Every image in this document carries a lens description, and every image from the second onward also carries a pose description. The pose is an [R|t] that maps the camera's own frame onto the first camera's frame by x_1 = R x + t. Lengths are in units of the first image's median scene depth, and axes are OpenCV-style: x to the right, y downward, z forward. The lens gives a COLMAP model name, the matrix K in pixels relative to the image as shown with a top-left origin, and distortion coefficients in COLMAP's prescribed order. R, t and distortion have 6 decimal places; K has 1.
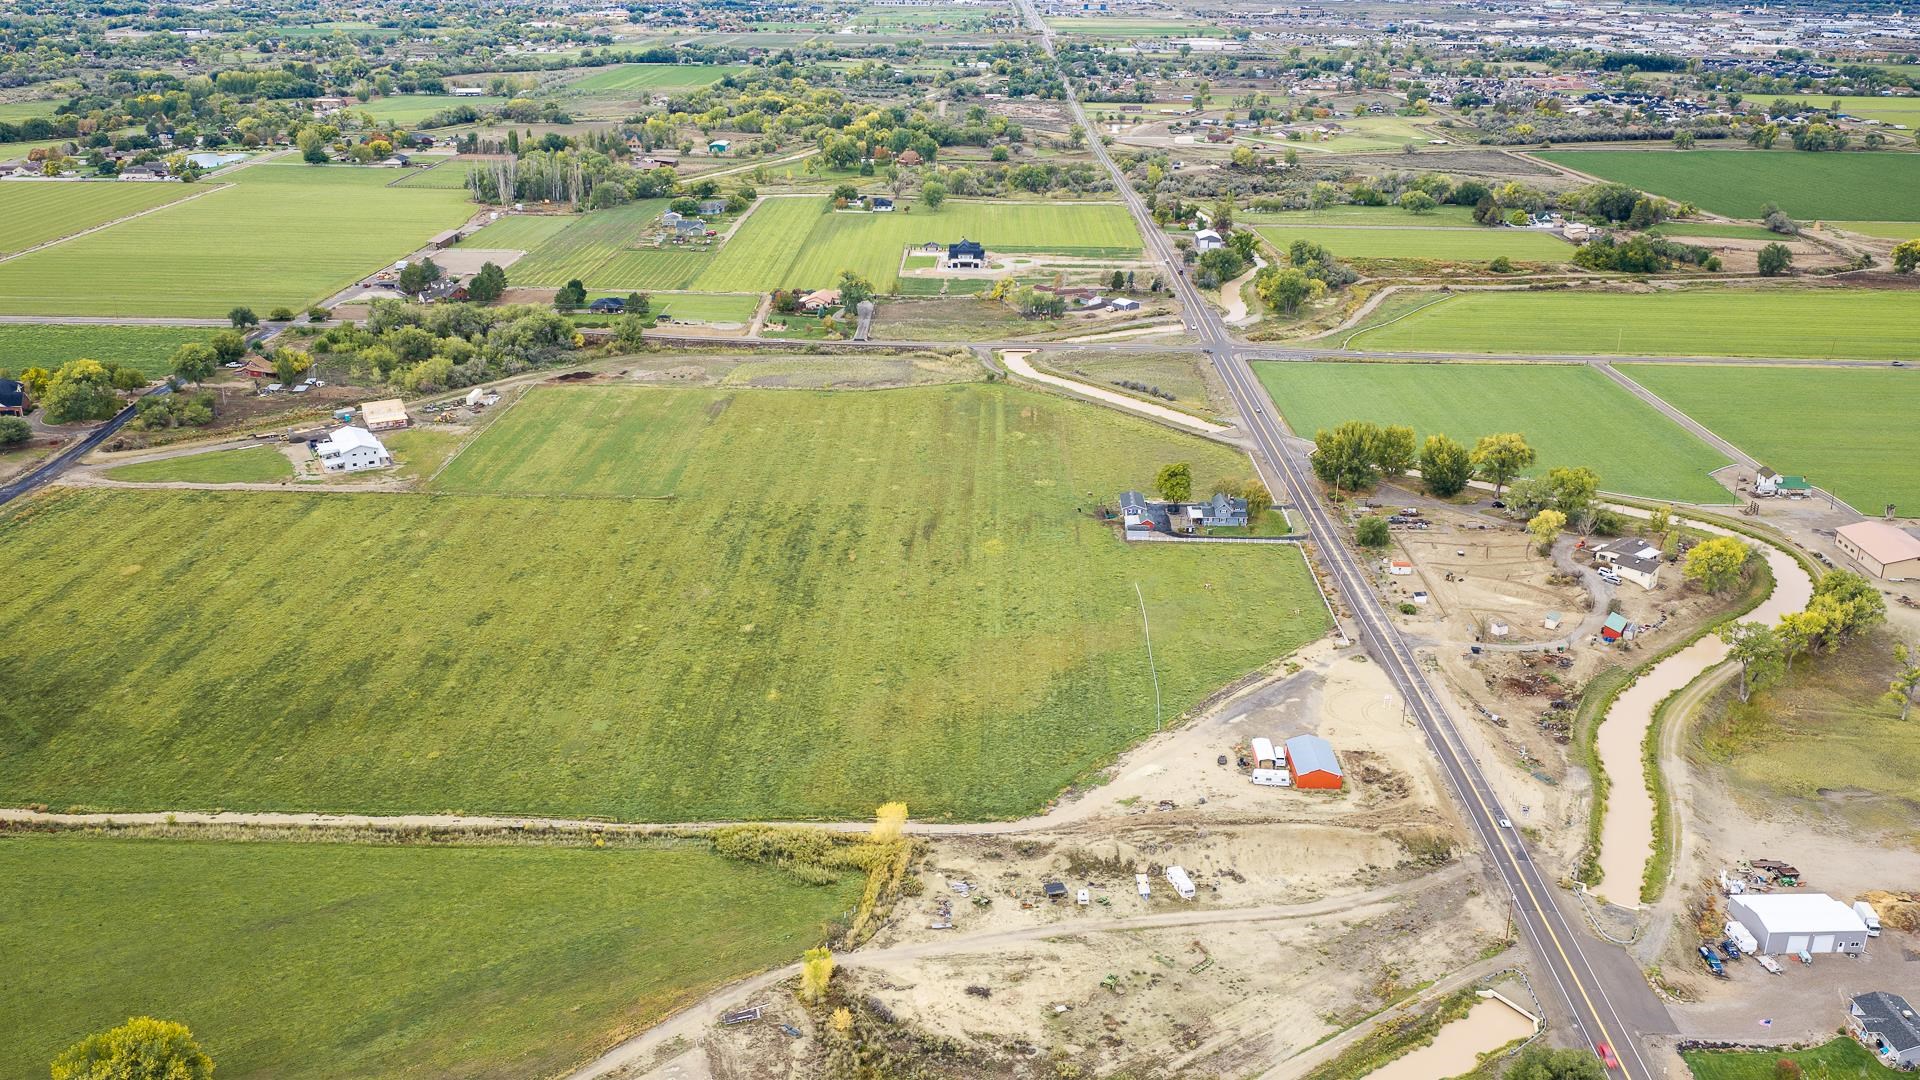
lens RADIAL K [[1589.3, 0, 964.8], [0, 1589.3, 545.3], [0, 0, 1]] dist [0.028930, -0.061214]
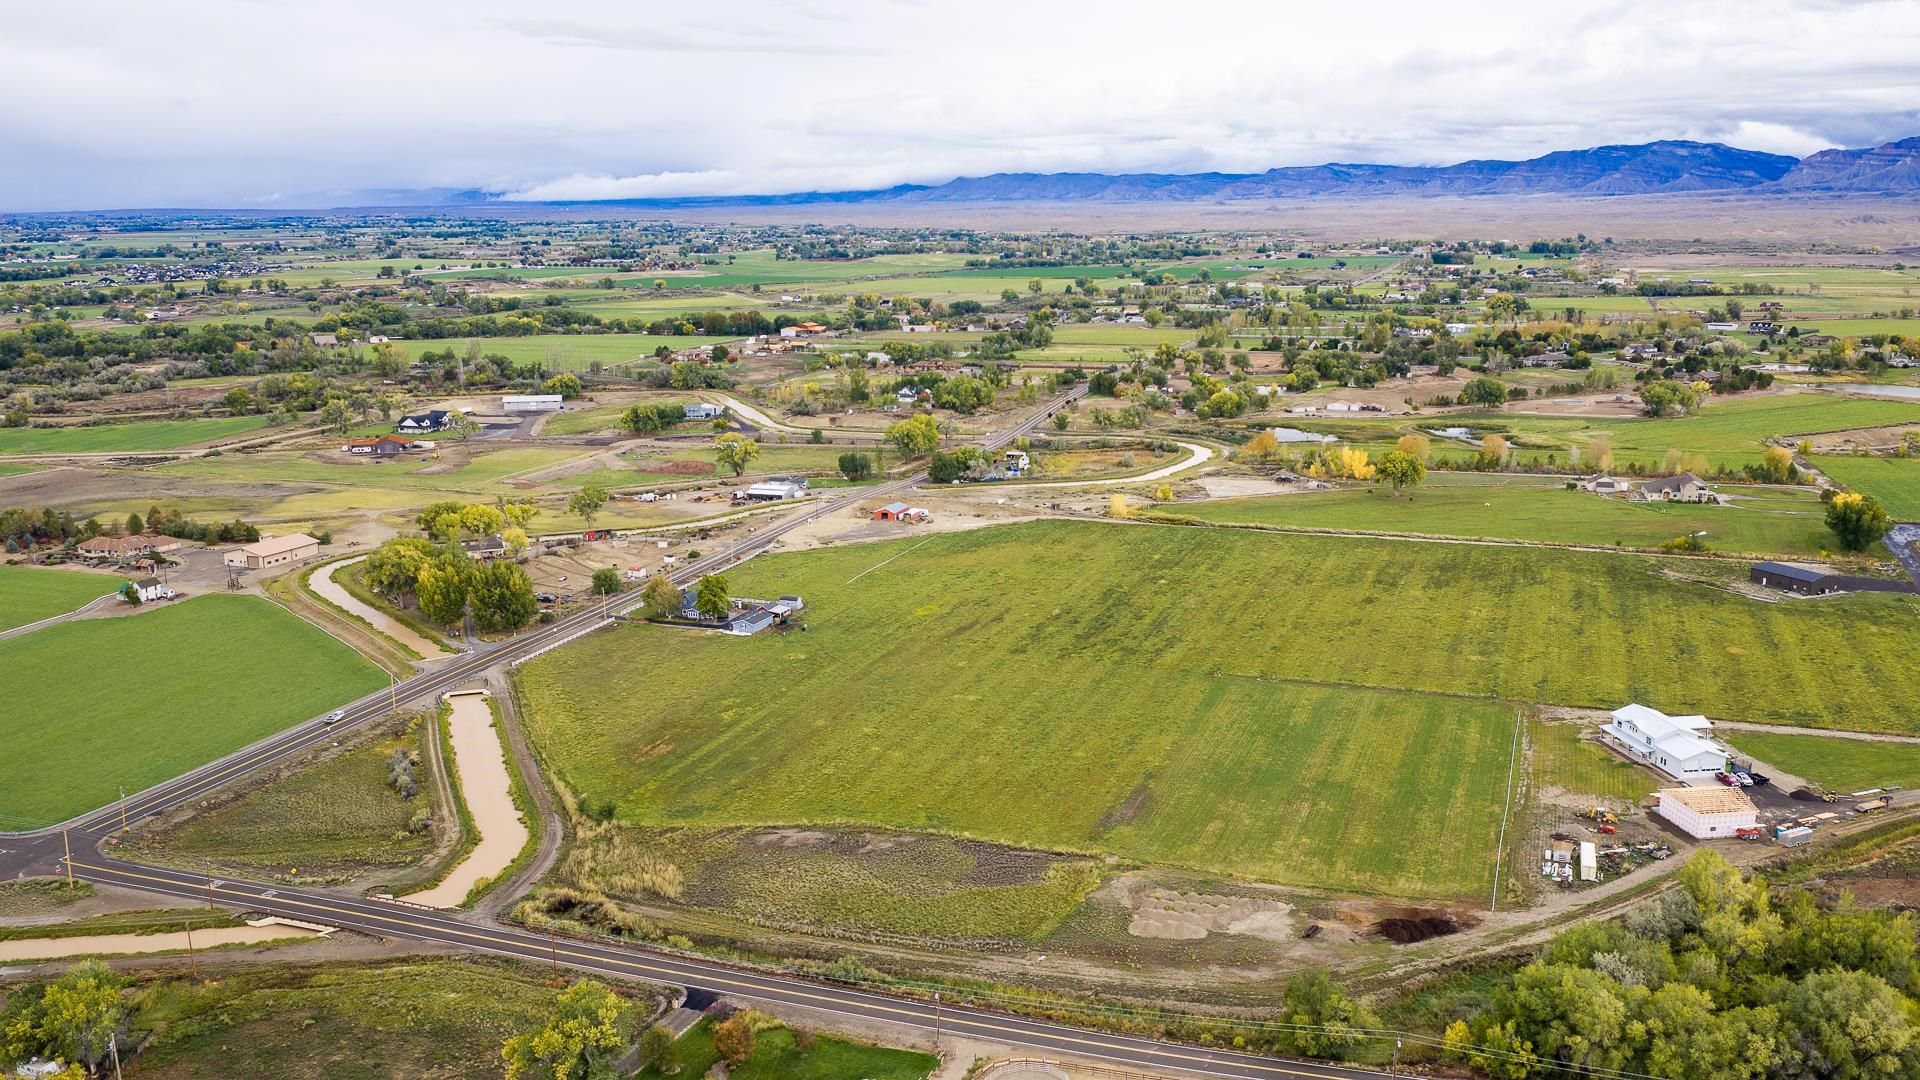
lens RADIAL K [[1589.3, 0, 964.8], [0, 1589.3, 545.3], [0, 0, 1]] dist [0.028930, -0.061214]
pose [[-0.944218, -0.075538, 0.320540, -0.397295], [0.114290, 0.837679, 0.534071, -0.691106], [-0.308852, 0.540914, -0.782319, 2.037215]]
